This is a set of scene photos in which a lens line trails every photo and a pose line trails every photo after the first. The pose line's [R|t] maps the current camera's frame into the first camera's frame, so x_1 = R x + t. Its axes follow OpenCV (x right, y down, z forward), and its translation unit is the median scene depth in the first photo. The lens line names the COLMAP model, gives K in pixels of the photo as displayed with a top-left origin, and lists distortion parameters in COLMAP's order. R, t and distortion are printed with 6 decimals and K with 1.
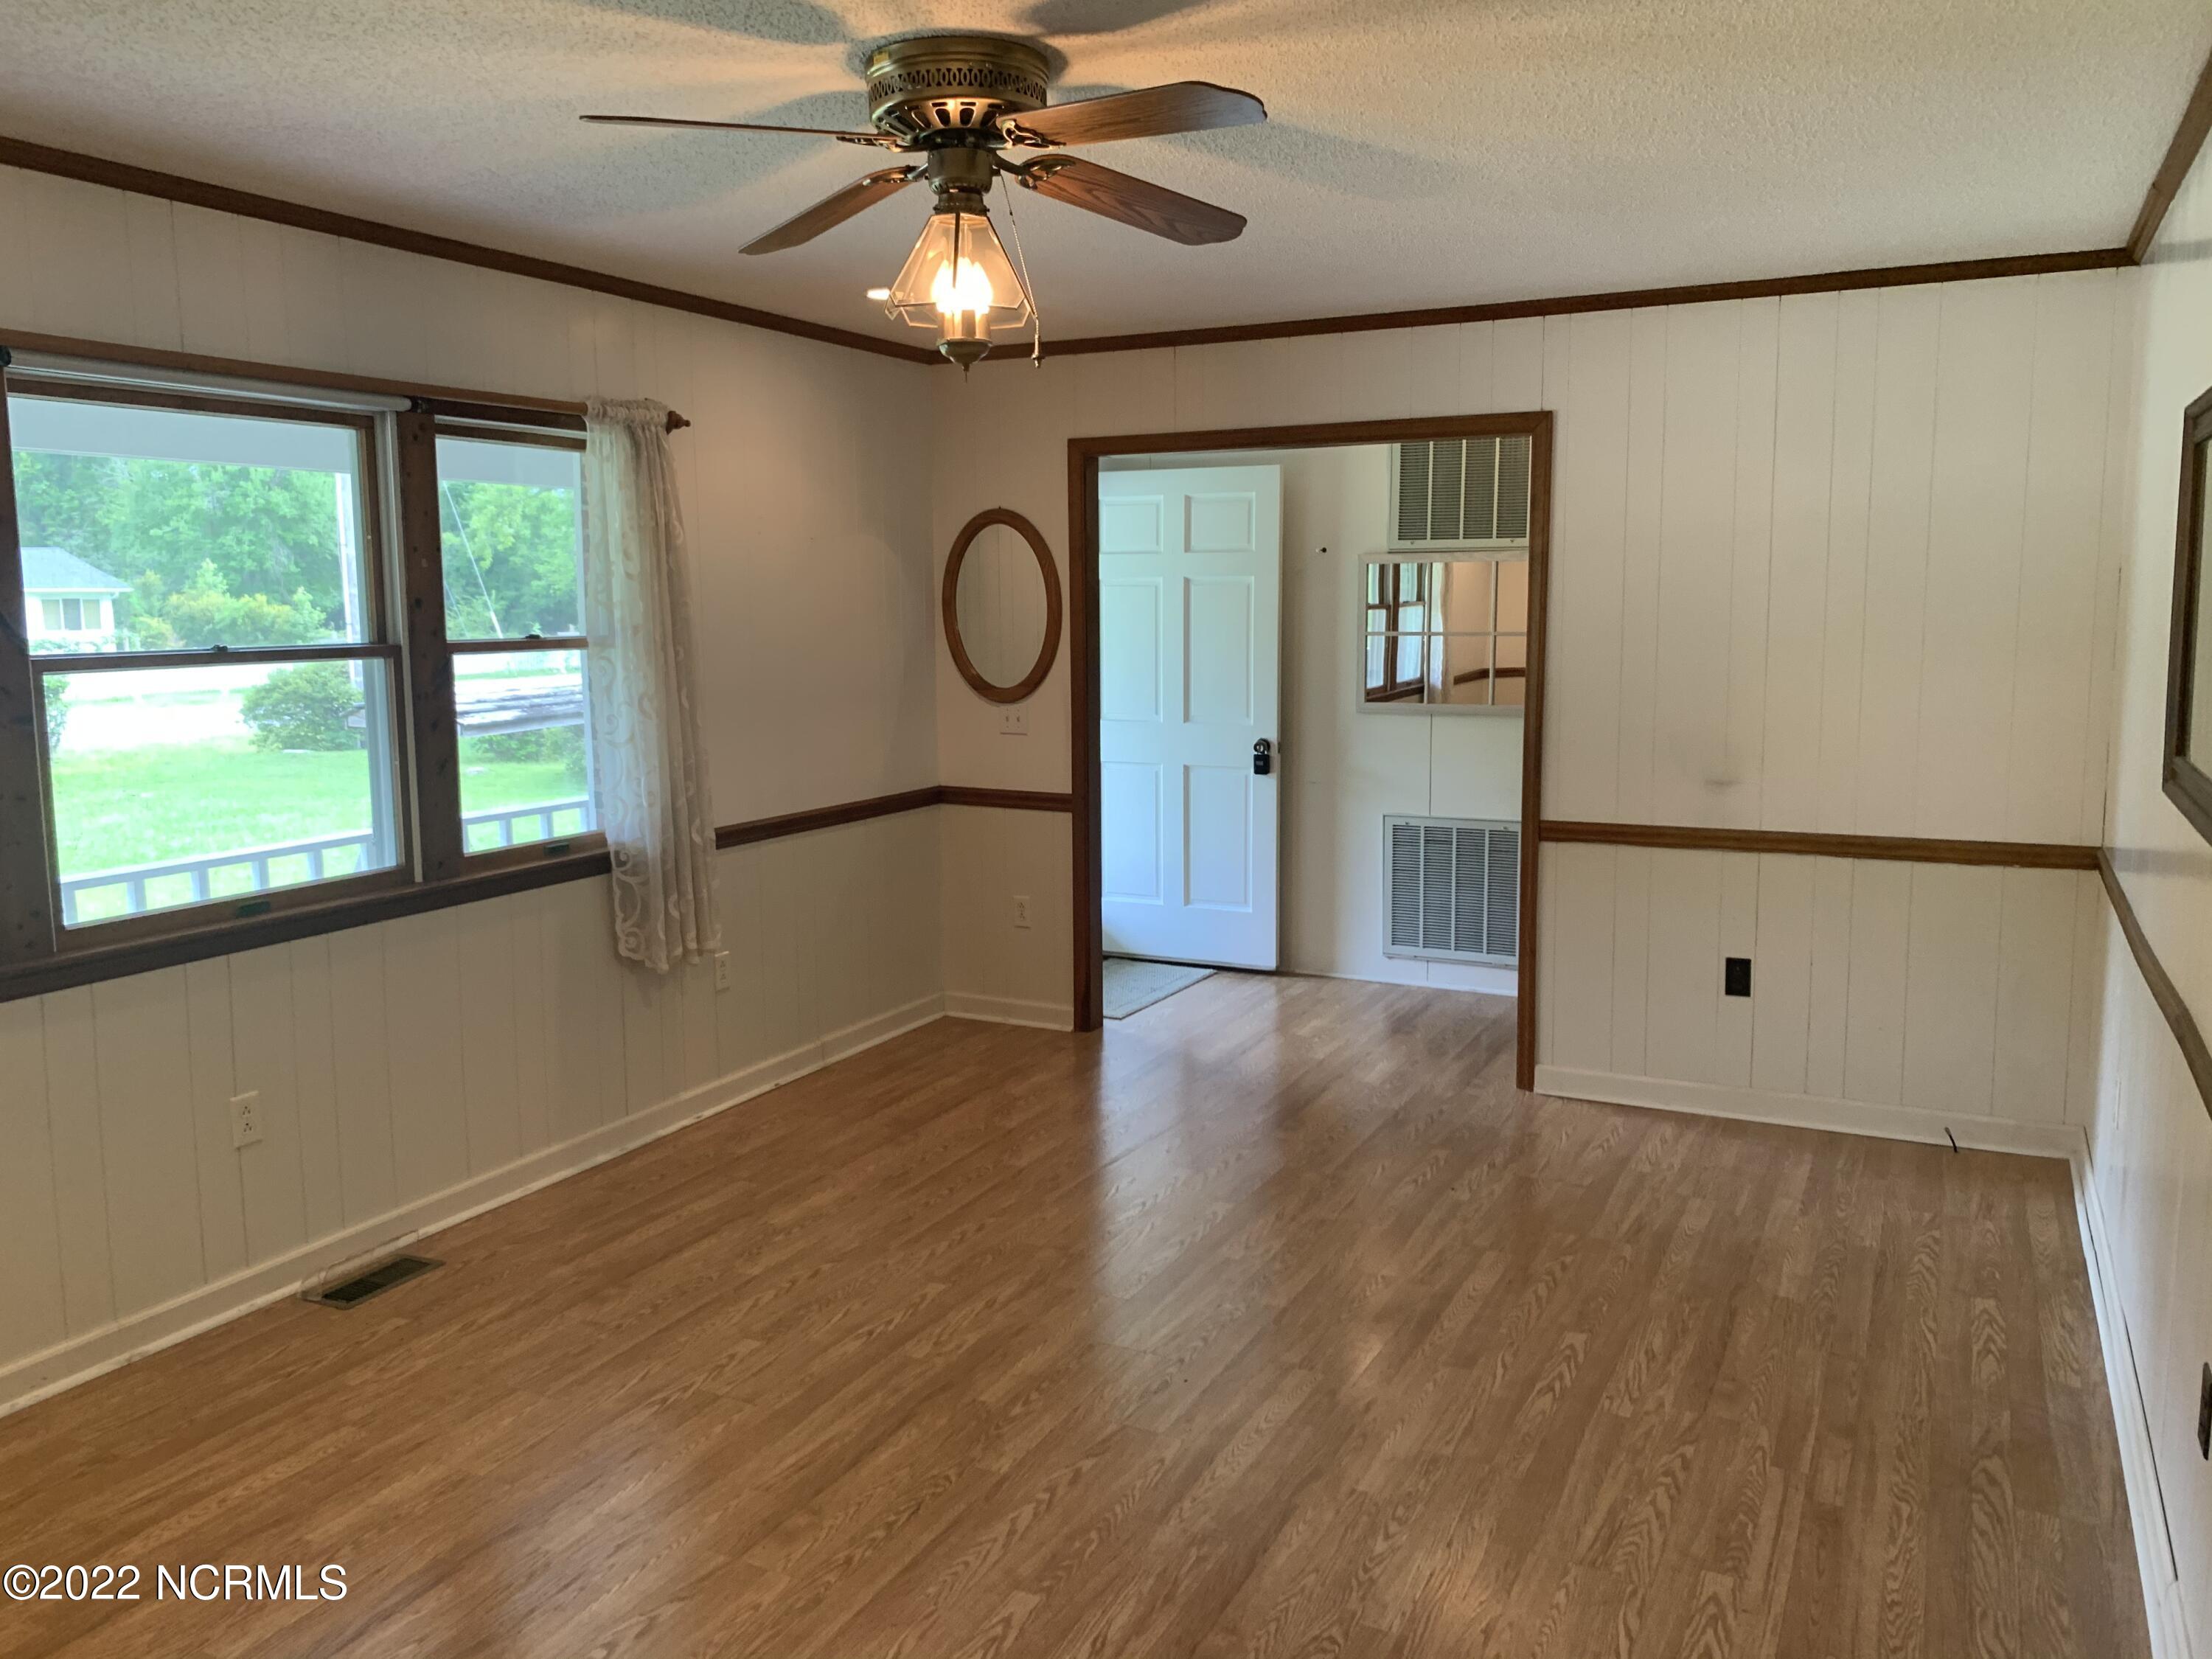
lens RADIAL K [[1690.9, 0, 1102.9], [0, 1690.9, 823.3], [0, 0, 1]] dist [0.070668, -0.113544]
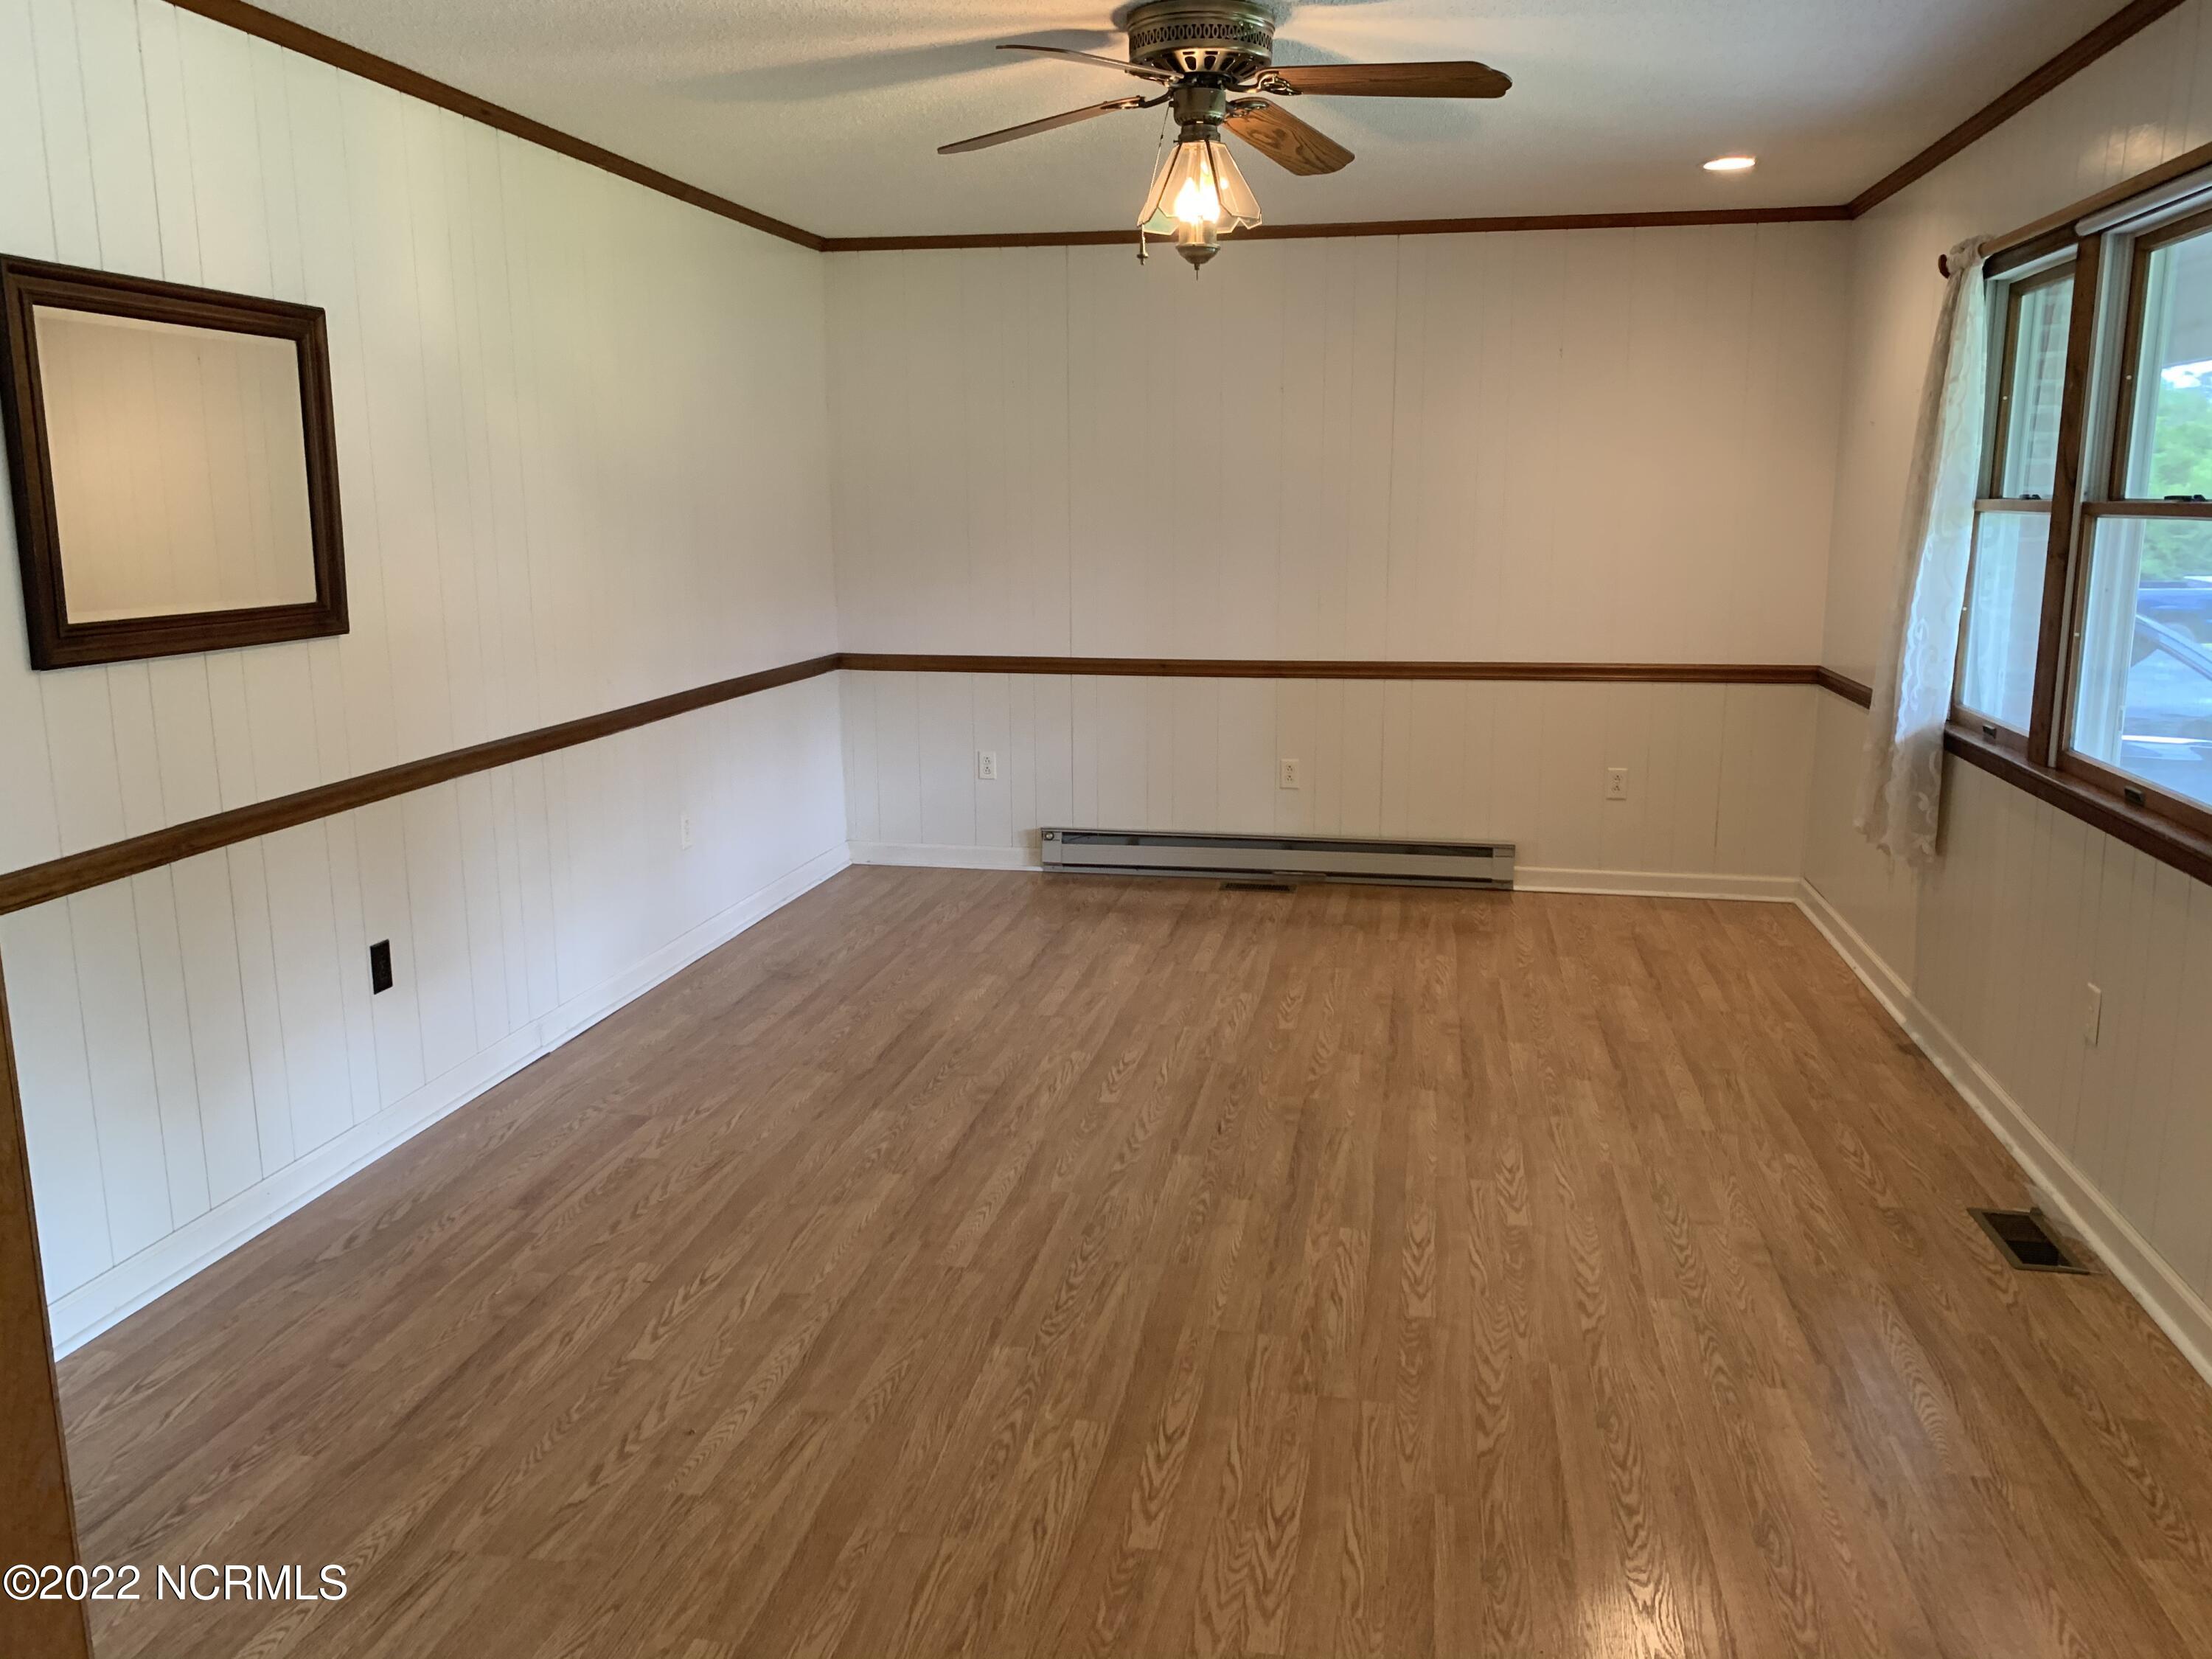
lens RADIAL K [[1690.9, 0, 1103.1], [0, 1690.9, 828.3], [0, 0, 1]] dist [0.070668, -0.113544]
pose [[-0.963183, 0.063316, -0.261284, 0.290539], [-0.025502, 0.945972, 0.323244, -0.240264], [0.267634, 0.318007, -0.909529, 1.926721]]
